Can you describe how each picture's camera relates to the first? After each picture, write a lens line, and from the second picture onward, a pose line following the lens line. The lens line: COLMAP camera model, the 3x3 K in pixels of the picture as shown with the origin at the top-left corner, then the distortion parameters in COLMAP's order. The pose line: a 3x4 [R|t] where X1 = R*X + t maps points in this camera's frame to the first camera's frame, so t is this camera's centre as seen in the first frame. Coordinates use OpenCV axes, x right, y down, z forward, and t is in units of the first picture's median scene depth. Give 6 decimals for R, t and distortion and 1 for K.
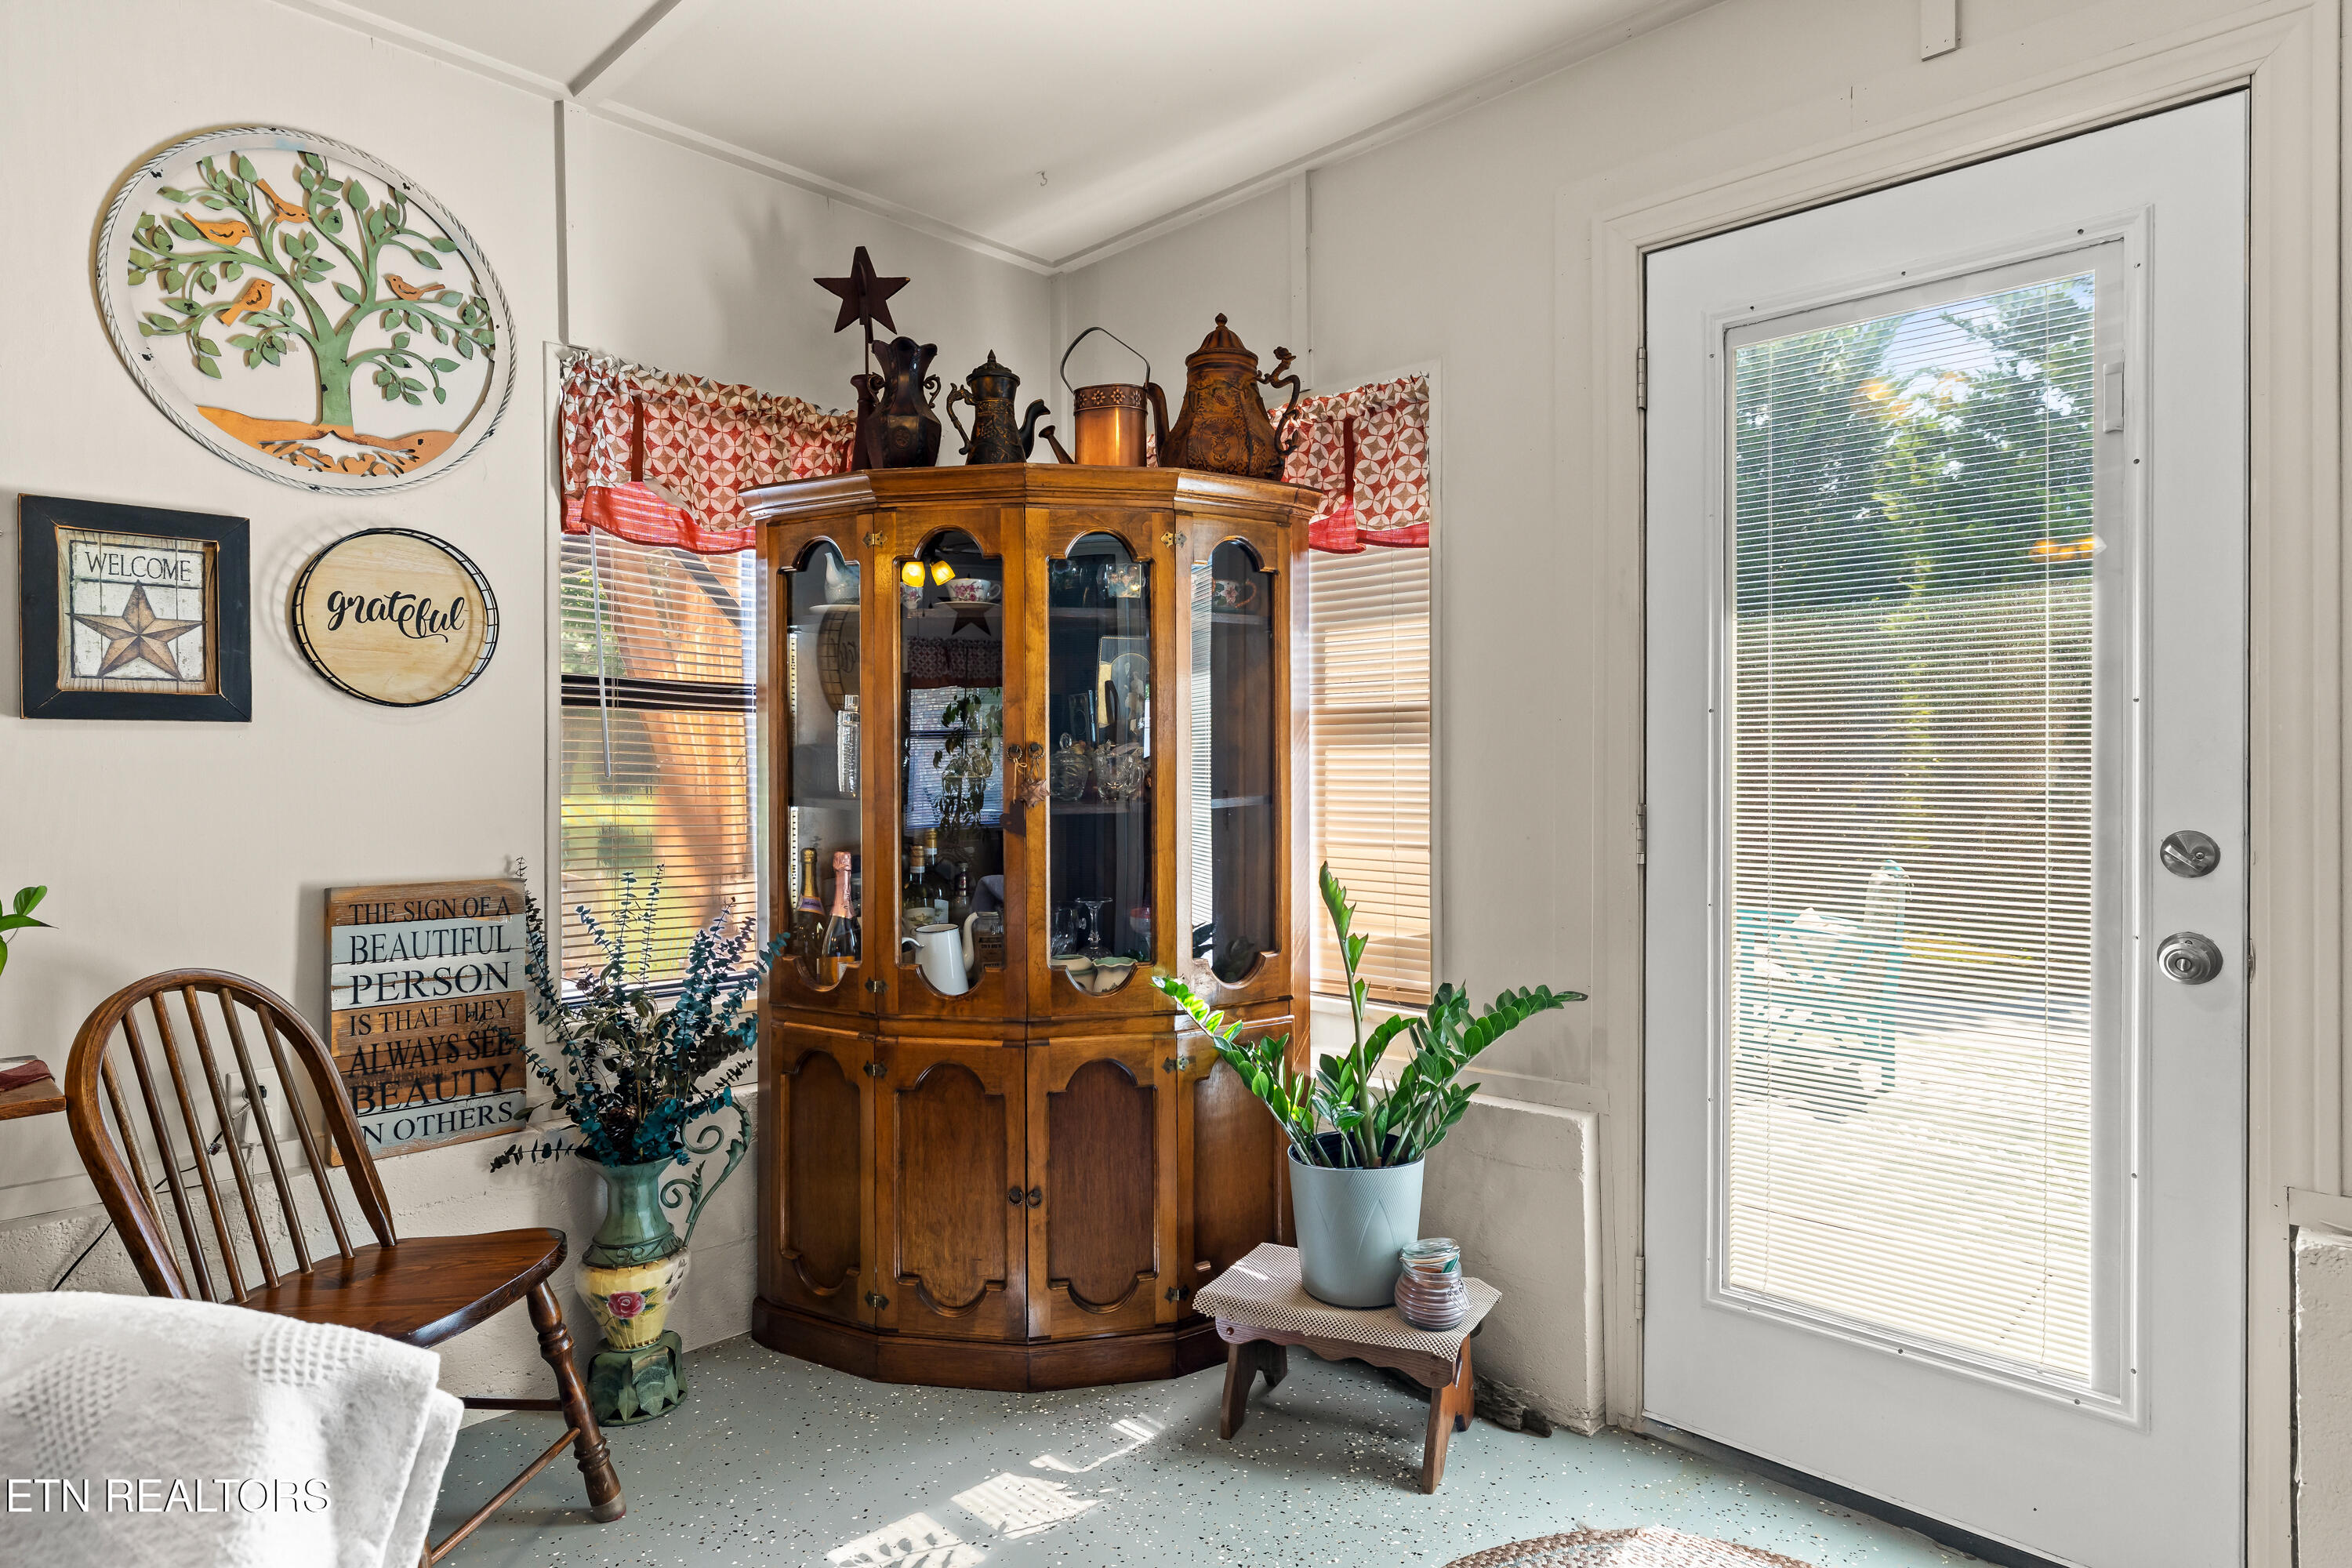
lens RADIAL K [[1281.2, 0, 1176.2], [0, 1281.2, 768.2], [0, 0, 1]] dist [-0.001072, -0.001492]
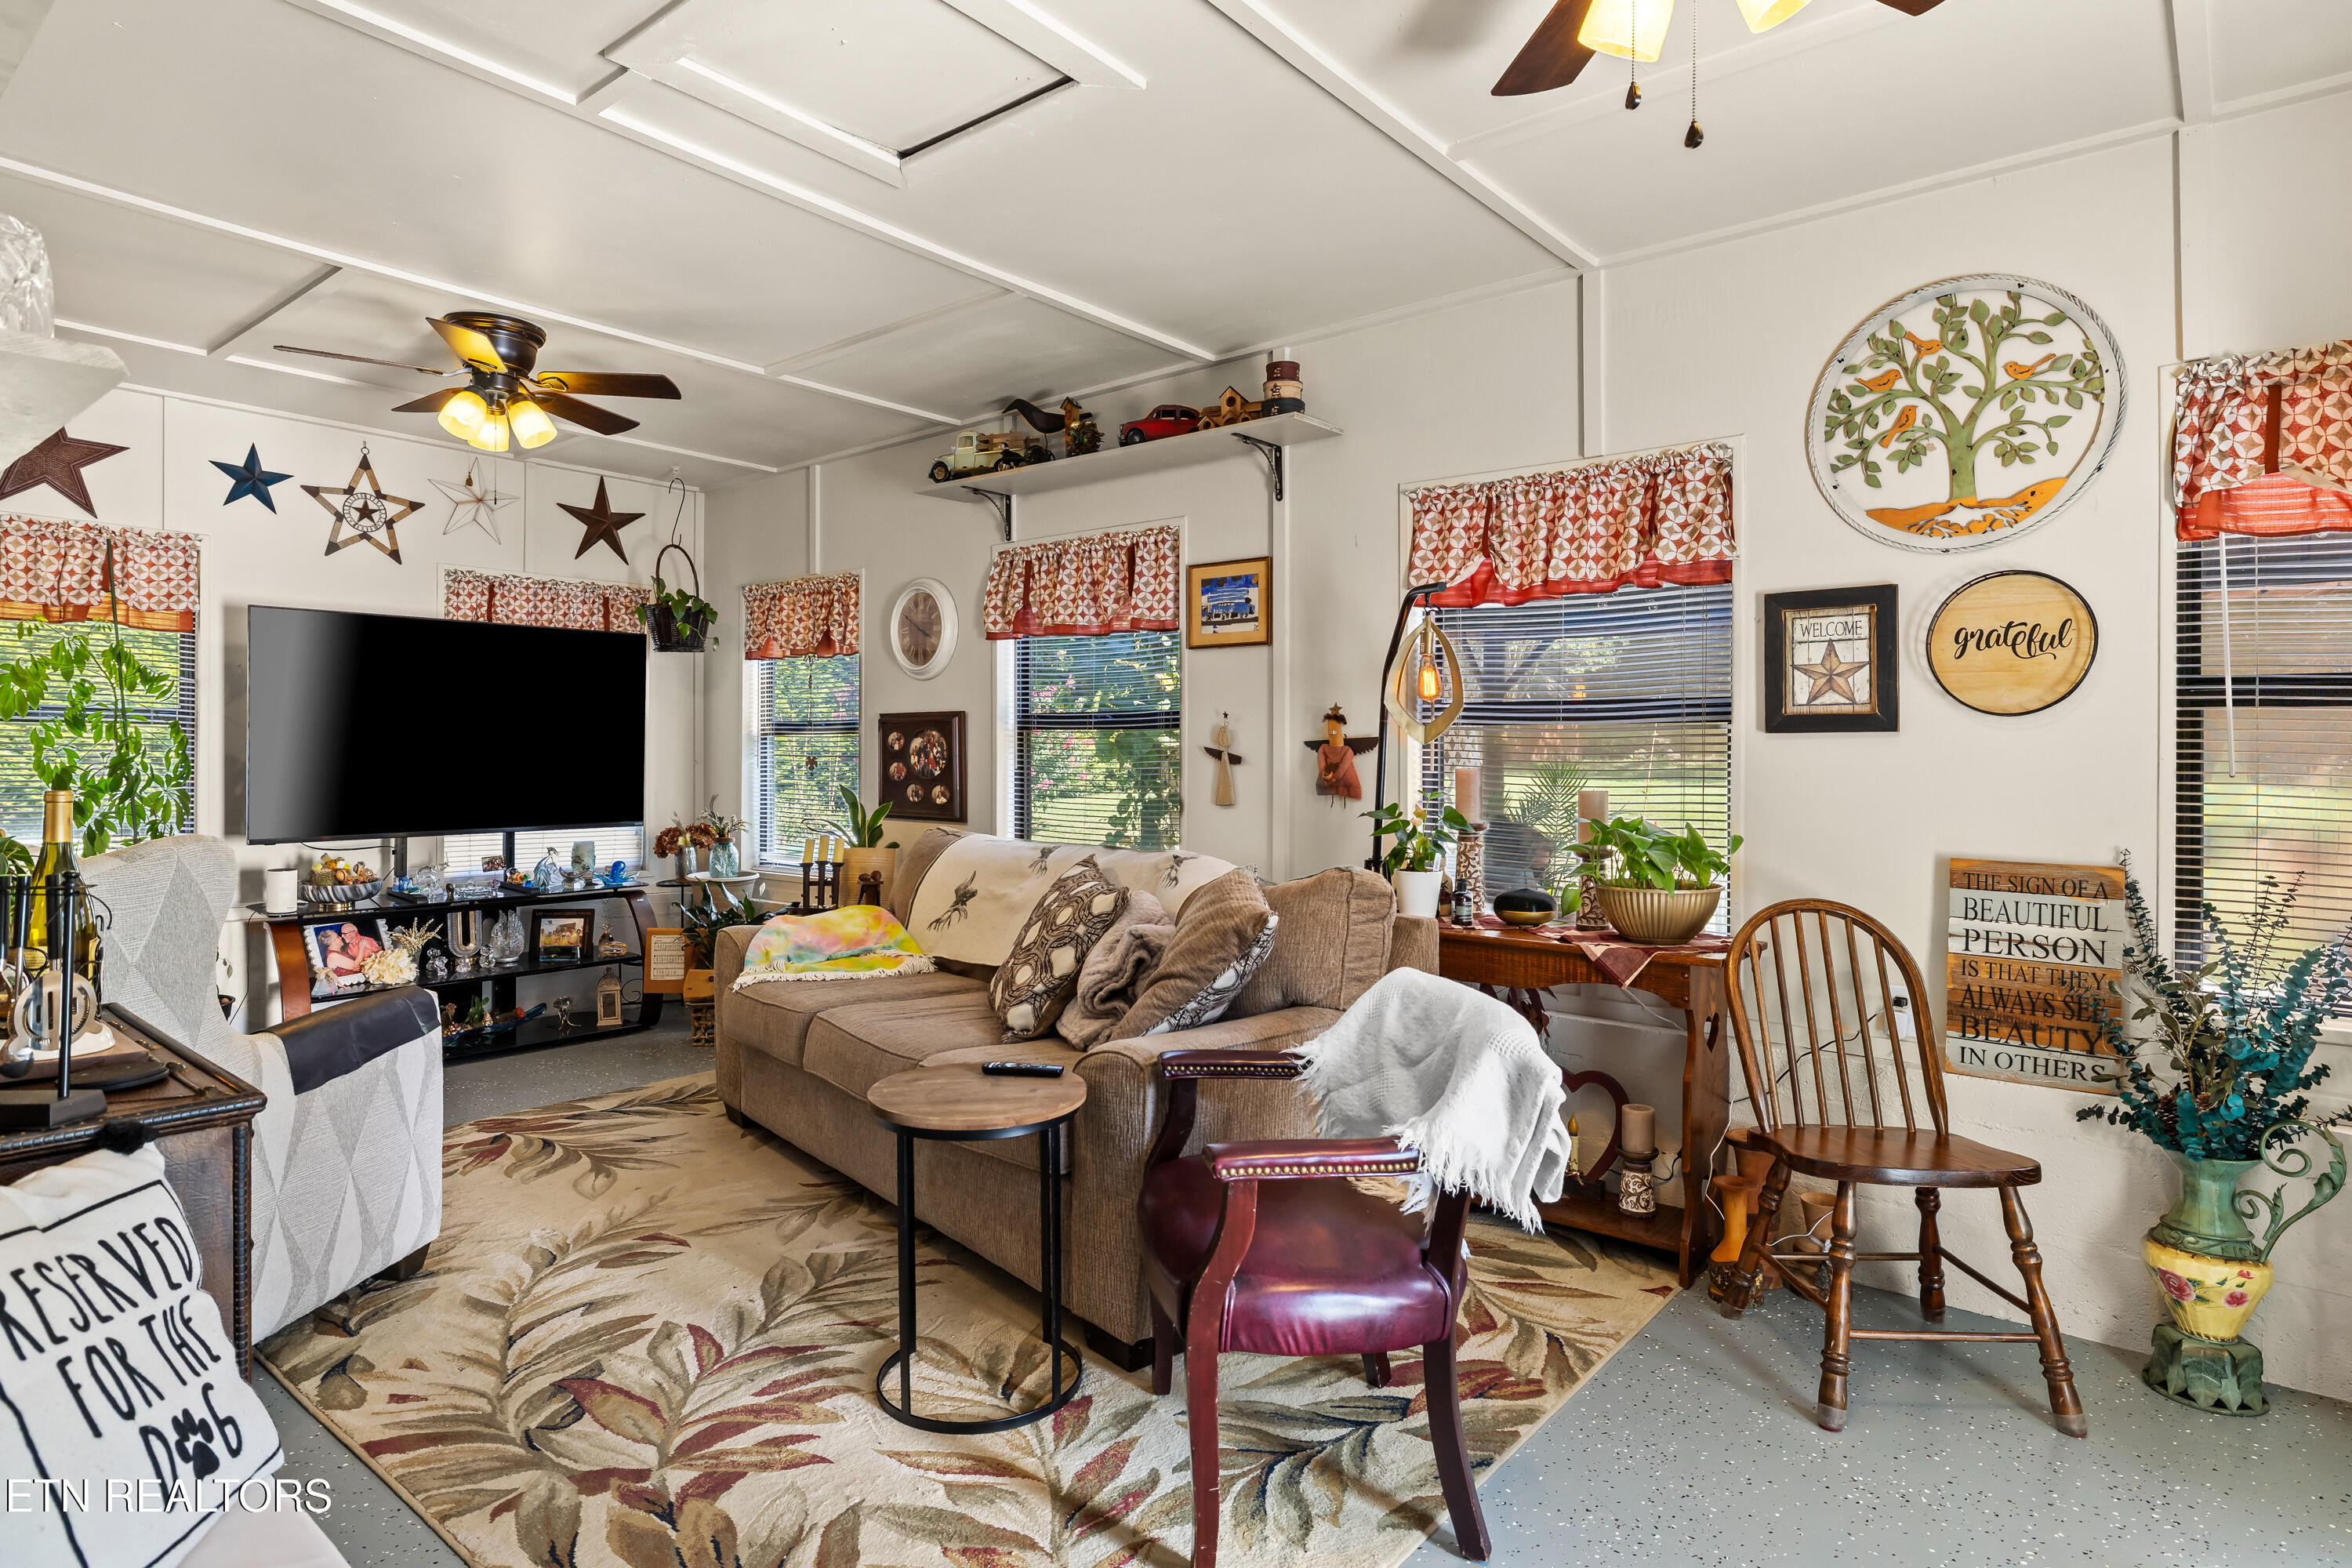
lens RADIAL K [[1281.2, 0, 1176.0], [0, 1281.2, 771.3], [0, 0, 1]] dist [-0.001072, -0.001492]
pose [[0.076430, 0.015711, -0.996951, 0.551198], [-0.004608, 0.999871, 0.015404, -0.010433], [0.997064, 0.003417, 0.076493, 0.113617]]
